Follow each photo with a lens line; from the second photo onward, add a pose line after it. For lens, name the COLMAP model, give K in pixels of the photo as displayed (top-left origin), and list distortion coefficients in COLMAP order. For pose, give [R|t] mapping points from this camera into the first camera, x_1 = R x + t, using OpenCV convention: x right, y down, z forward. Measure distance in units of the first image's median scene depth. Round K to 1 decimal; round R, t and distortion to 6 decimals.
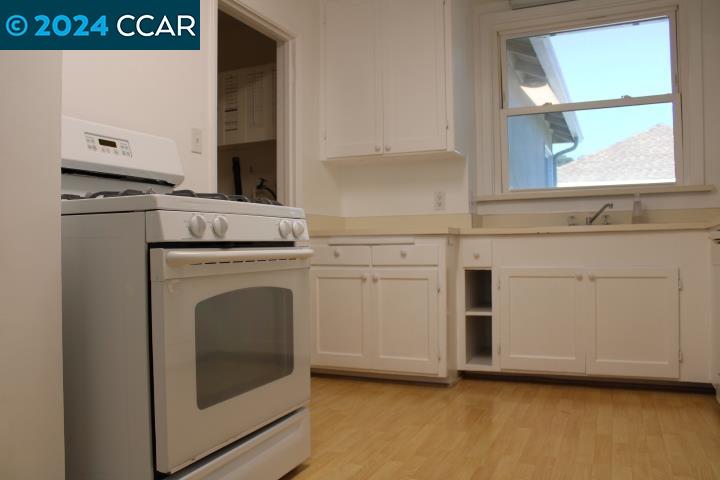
lens RADIAL K [[603.8, 0, 356.5], [0, 603.8, 240.9], [0, 0, 1]] dist [-0.142011, 0.088546]
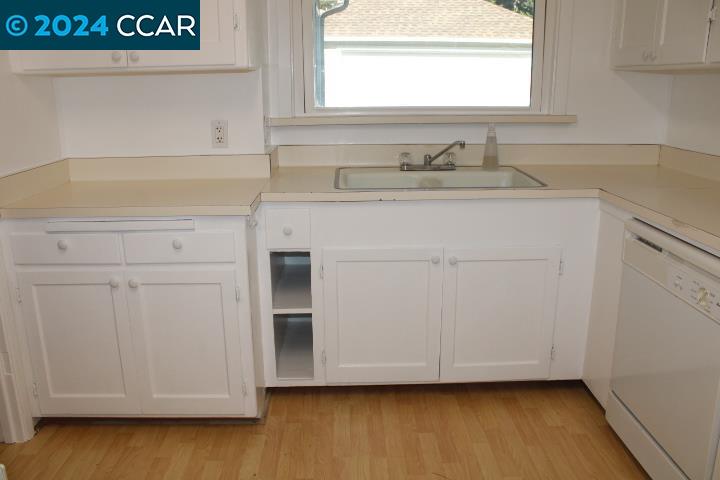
lens RADIAL K [[603.8, 0, 359.8], [0, 603.8, 240.2], [0, 0, 1]] dist [-0.142011, 0.088546]
pose [[0.905716, -0.105239, 0.410613, -0.002958], [-0.007679, 0.964457, 0.264126, -0.144696], [-0.423816, -0.242377, 0.872716, 0.383159]]
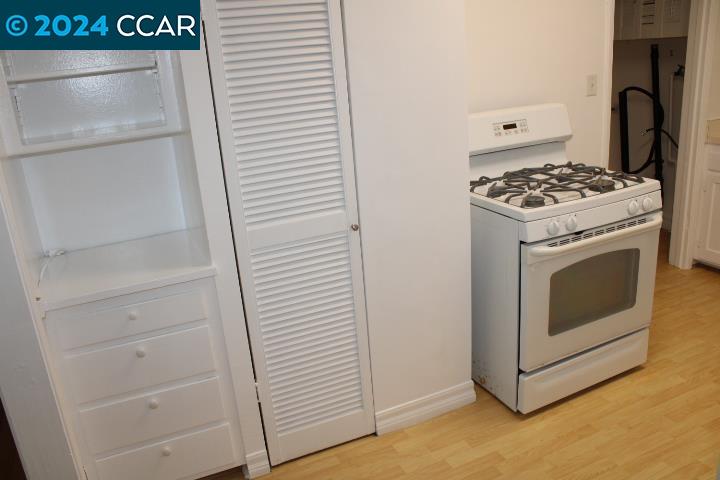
lens RADIAL K [[603.8, 0, 339.2], [0, 603.8, 246.7], [0, 0, 1]] dist [-0.142011, 0.088546]
pose [[0.728106, 0.172531, -0.663396, 0.154233], [0.081522, 0.939141, 0.333718, -0.237319], [0.680600, -0.297064, 0.669729, -0.172906]]
